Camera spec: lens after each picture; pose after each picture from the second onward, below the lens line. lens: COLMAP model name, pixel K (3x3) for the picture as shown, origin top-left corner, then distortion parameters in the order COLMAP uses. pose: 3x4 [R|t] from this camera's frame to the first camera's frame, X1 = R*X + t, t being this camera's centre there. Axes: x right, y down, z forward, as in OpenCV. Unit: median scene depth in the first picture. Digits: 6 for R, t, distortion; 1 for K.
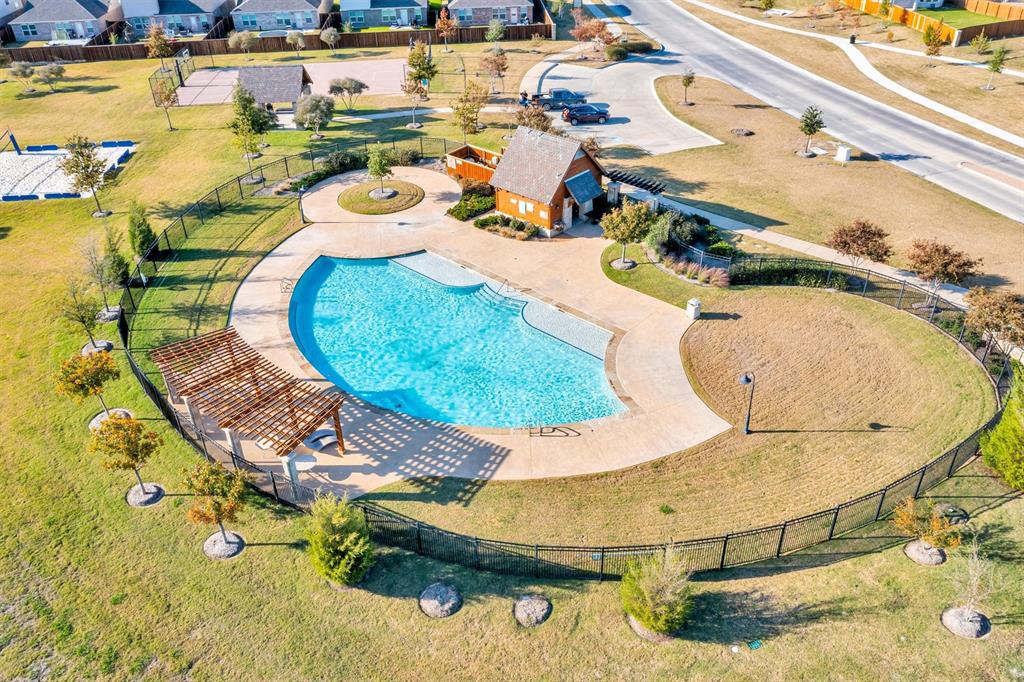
lens RADIAL K [[804.3, 0, 509.1], [0, 804.3, 339.0], [0, 0, 1]] dist [-0.011725, -0.002860]
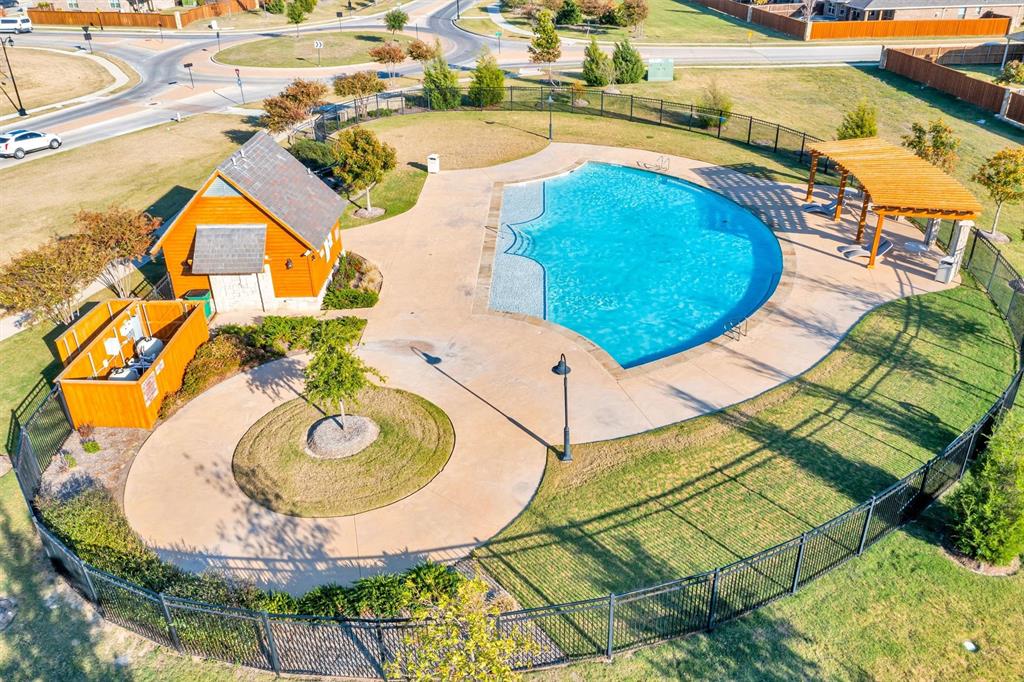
lens RADIAL K [[804.3, 0, 509.1], [0, 804.3, 339.0], [0, 0, 1]] dist [-0.011725, -0.002860]
pose [[-0.660092, -0.323970, 0.677732, -0.613261], [0.440026, 0.564462, 0.698398, -0.588129], [-0.608814, 0.759227, -0.230042, 1.333309]]
